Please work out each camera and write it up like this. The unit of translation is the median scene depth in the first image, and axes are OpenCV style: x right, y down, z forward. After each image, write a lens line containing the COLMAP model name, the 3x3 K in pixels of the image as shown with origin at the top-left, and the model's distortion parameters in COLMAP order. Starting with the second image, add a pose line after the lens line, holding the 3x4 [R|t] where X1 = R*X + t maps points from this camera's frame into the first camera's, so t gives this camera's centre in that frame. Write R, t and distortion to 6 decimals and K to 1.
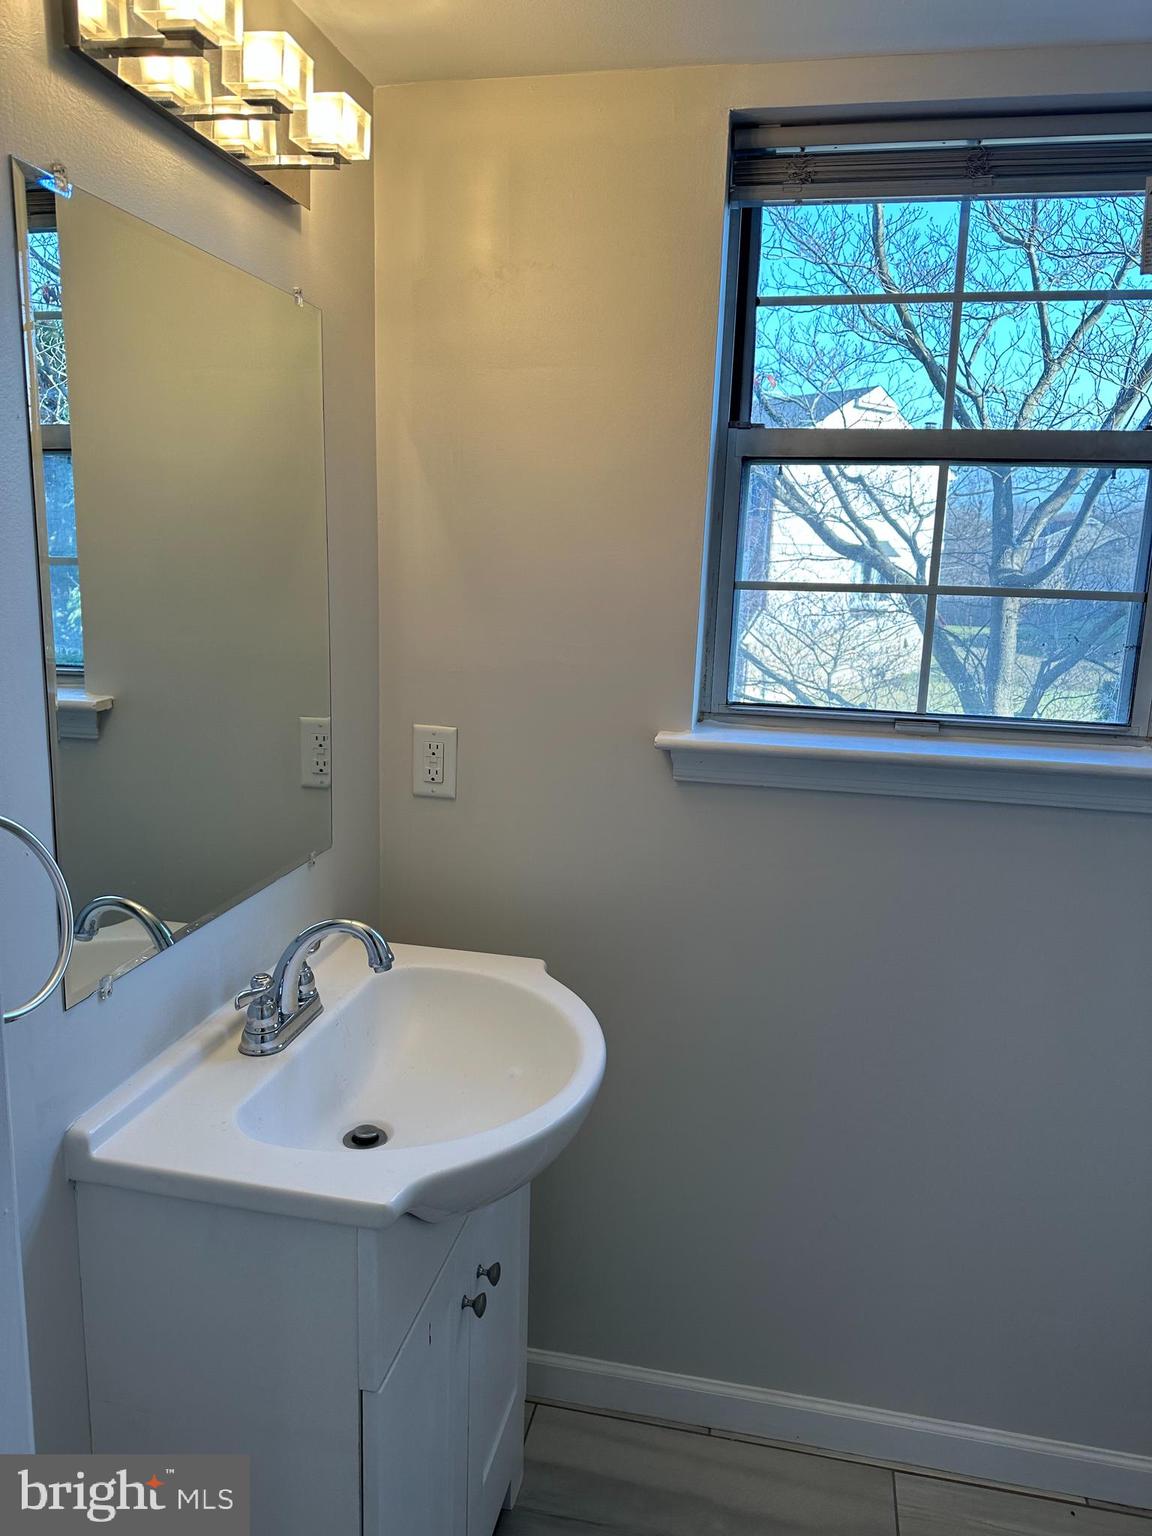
lens RADIAL K [[1078.9, 0, 590.7], [0, 1078.9, 765.7], [0, 0, 1]] dist [-0.001201, -0.006929]
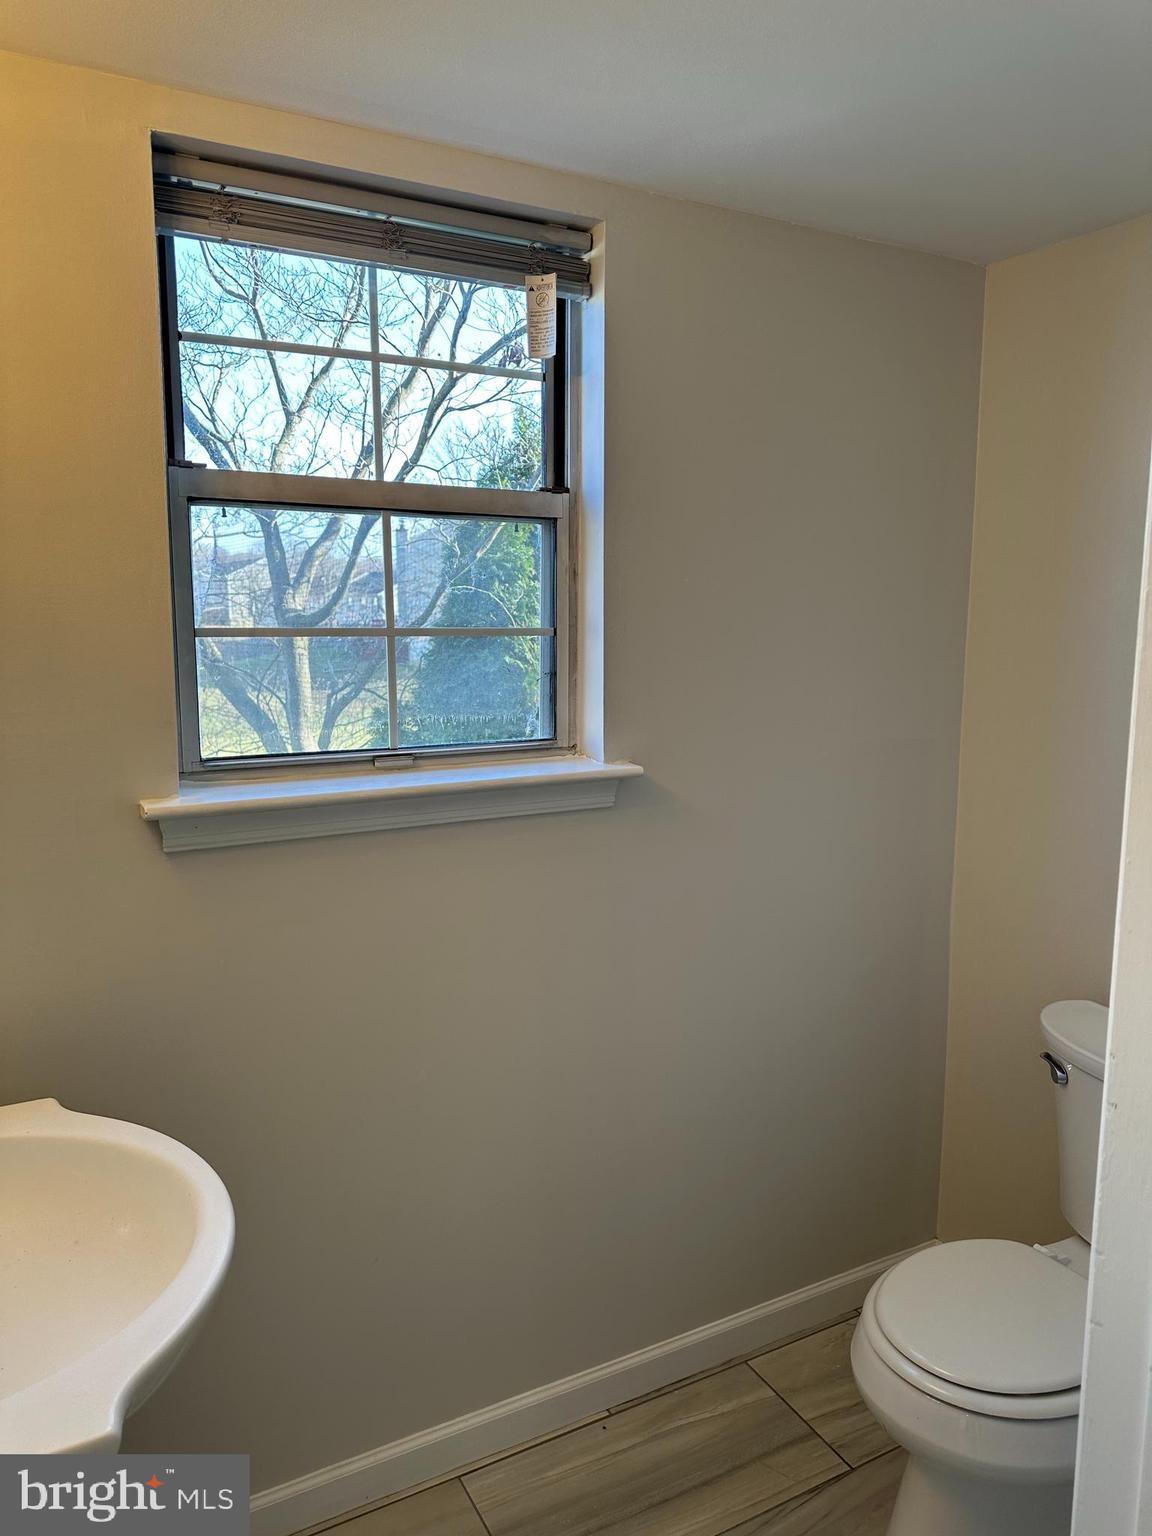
lens RADIAL K [[1078.9, 0, 590.7], [0, 1078.9, 765.7], [0, 0, 1]] dist [-0.001201, -0.006929]
pose [[0.759490, -0.122500, 0.638881, -0.218200], [0.146080, 0.989143, 0.016003, -0.020585], [-0.633905, 0.081174, 0.769139, 0.076370]]
